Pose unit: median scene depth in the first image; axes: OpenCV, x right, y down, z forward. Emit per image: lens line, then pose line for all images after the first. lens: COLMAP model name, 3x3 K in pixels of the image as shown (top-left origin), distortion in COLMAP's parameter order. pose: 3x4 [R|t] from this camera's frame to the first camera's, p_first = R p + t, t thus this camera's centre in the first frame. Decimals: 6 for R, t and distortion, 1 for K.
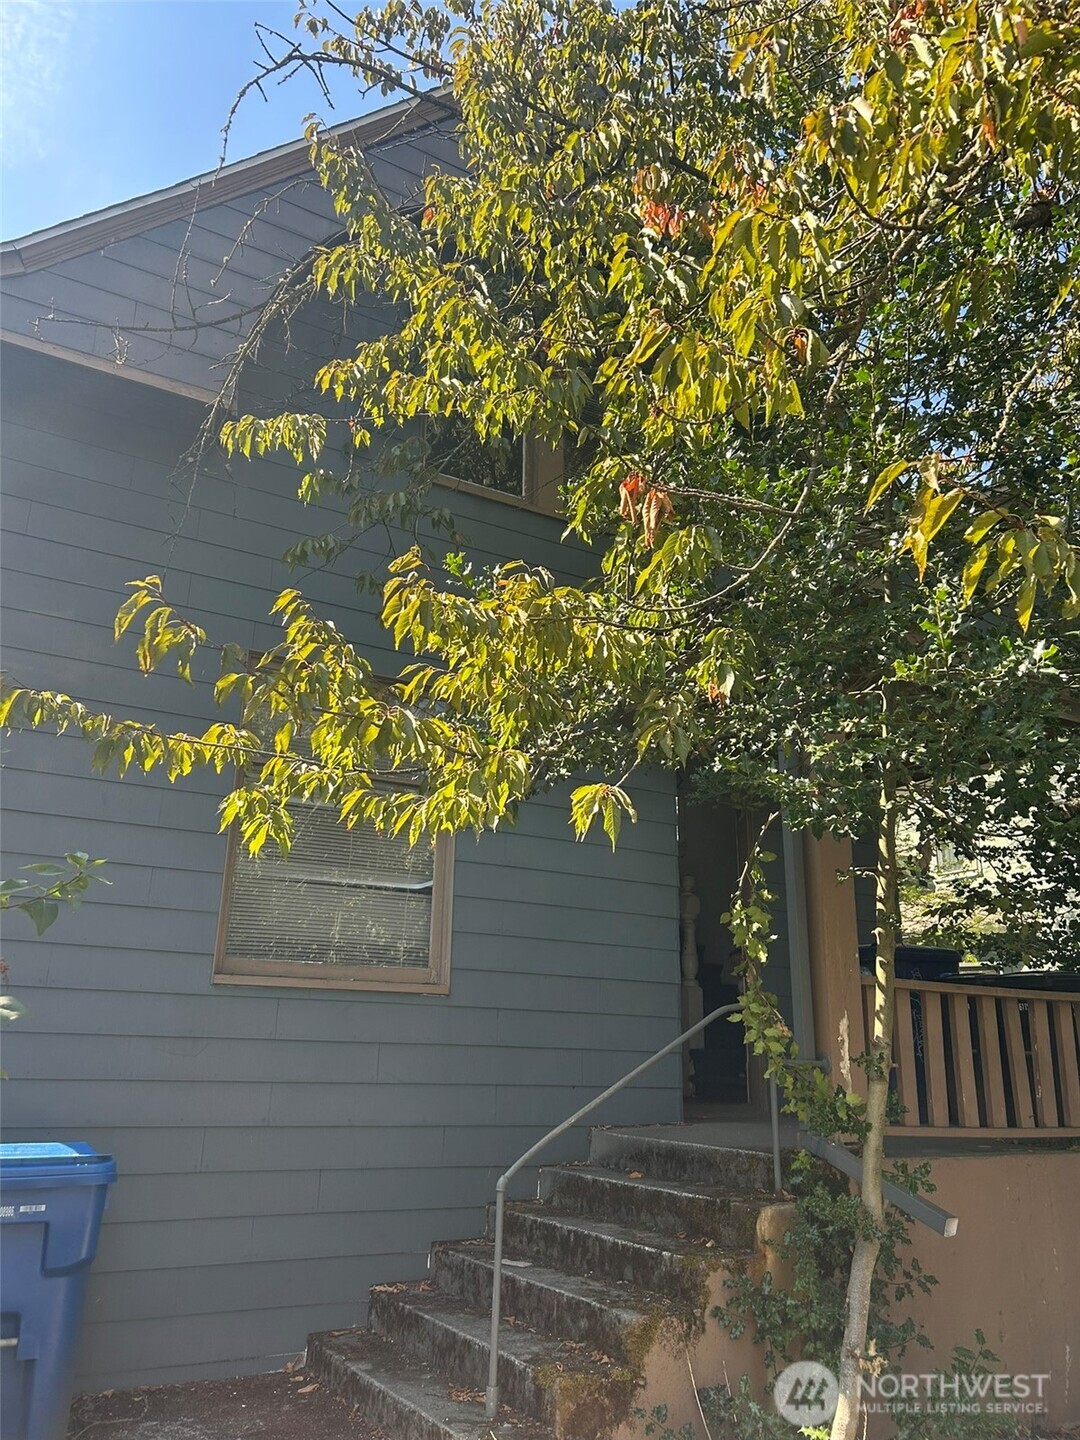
lens RADIAL K [[1141.7, 0, 540.0], [0, 1141.7, 720.0], [0, 0, 1]] dist [0.034972, -0.006290]
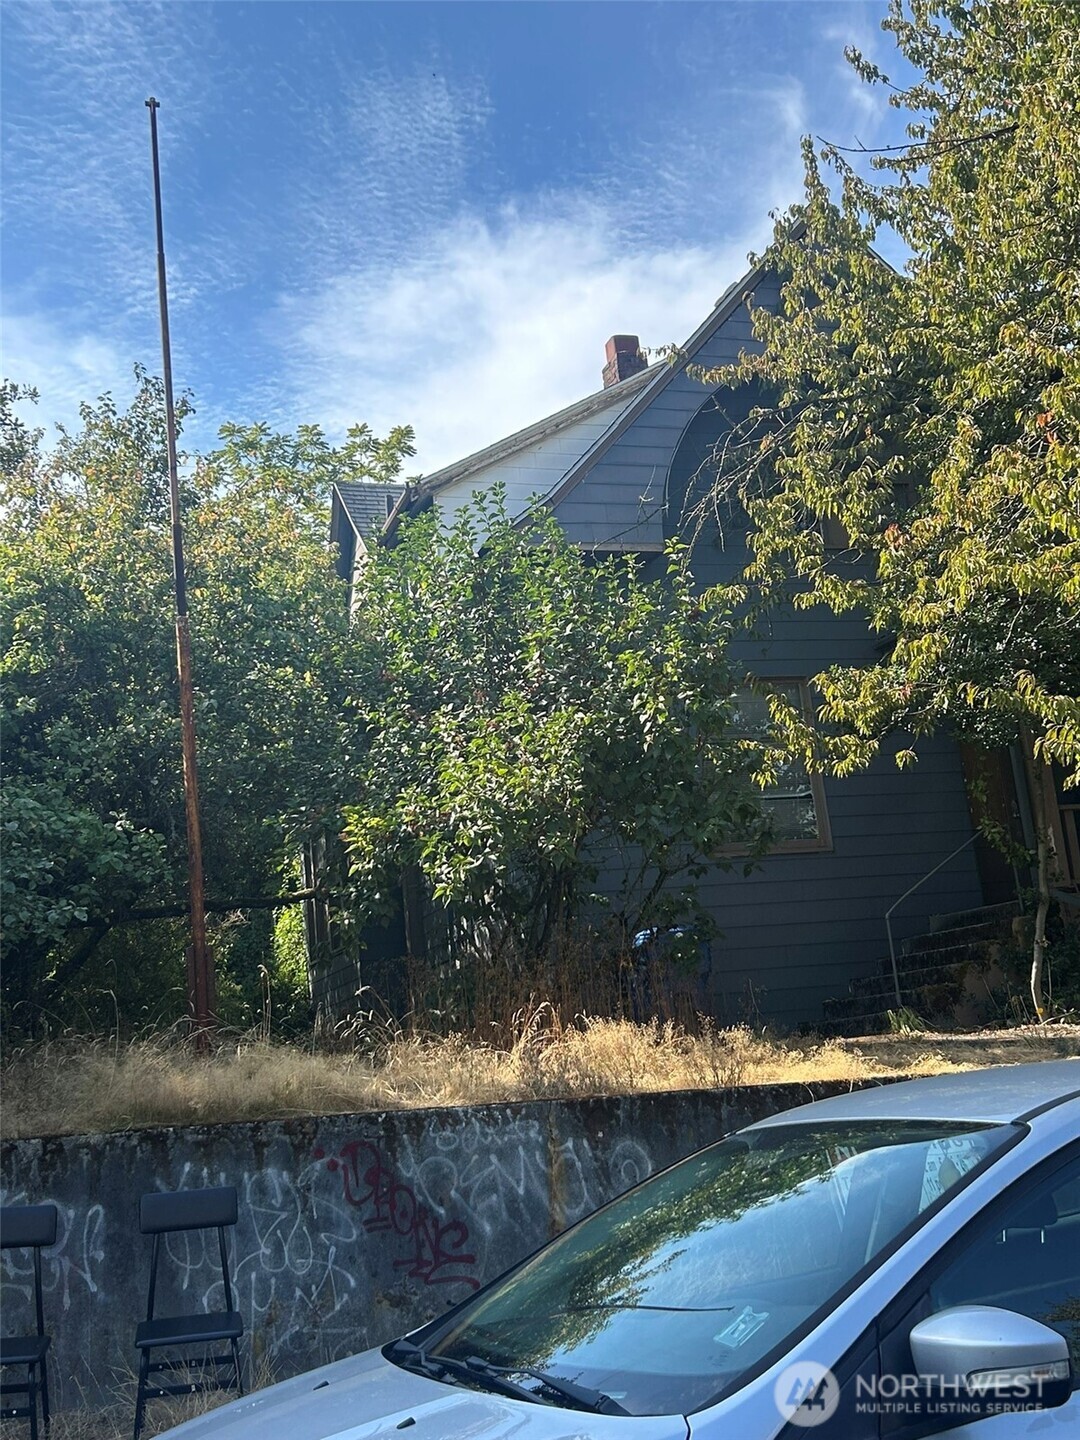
lens RADIAL K [[1534.1, 0, 540.0], [0, 1534.1, 720.0], [0, 0, 1]] dist [0.048546, -0.007199]
pose [[0.970540, -0.158062, -0.181847, -0.092125], [0.173958, 0.981895, 0.074969, -0.348962], [0.166705, -0.104394, 0.980465, -2.226505]]
